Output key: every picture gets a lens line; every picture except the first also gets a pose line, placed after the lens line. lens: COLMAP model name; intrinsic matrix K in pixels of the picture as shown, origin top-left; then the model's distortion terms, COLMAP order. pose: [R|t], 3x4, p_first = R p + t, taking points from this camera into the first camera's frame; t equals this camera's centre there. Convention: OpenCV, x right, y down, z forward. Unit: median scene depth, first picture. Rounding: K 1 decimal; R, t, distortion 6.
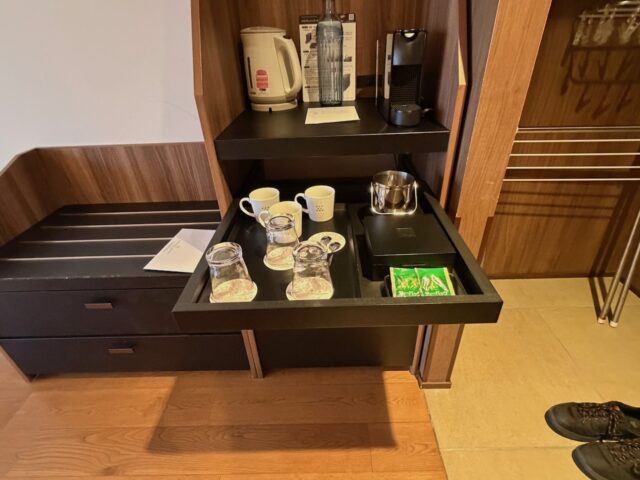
lens RADIAL K [[328.5, 0, 321.3], [0, 328.5, 239.6], [0, 0, 1]] dist [0.001637, 0.001198]
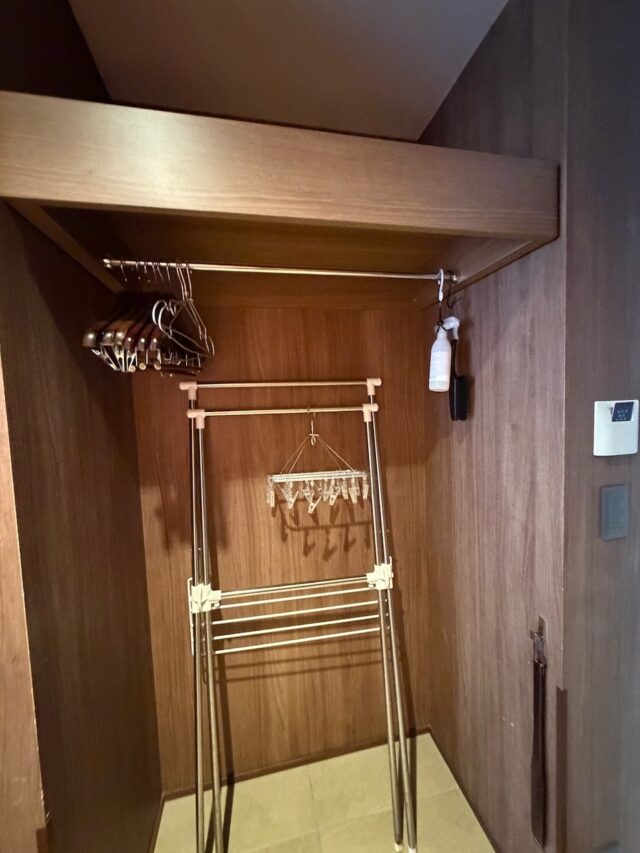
lens RADIAL K [[334.8, 0, 317.6], [0, 334.8, 423.5], [0, 0, 1]] dist [0.000795, 0.000520]
pose [[0.976549, -0.008843, 0.215116, 0.608675], [0.111817, 0.874665, -0.471655, -0.263819], [-0.183983, 0.484648, 0.855141, -0.034328]]
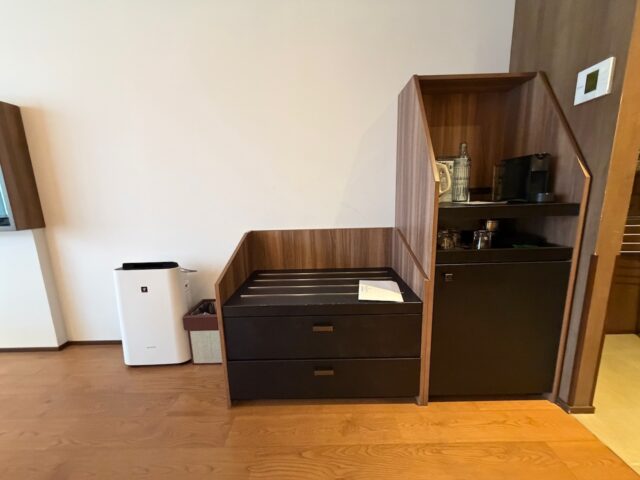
lens RADIAL K [[251.2, 0, 319.7], [0, 251.2, 243.0], [0, 0, 1]] dist [0.000795, 0.000520]
pose [[0.999944, 0.010552, 0.001149, -0.582978], [-0.009381, 0.929211, -0.369430, 0.215014], [-0.004966, 0.369399, 0.929258, -0.069400]]
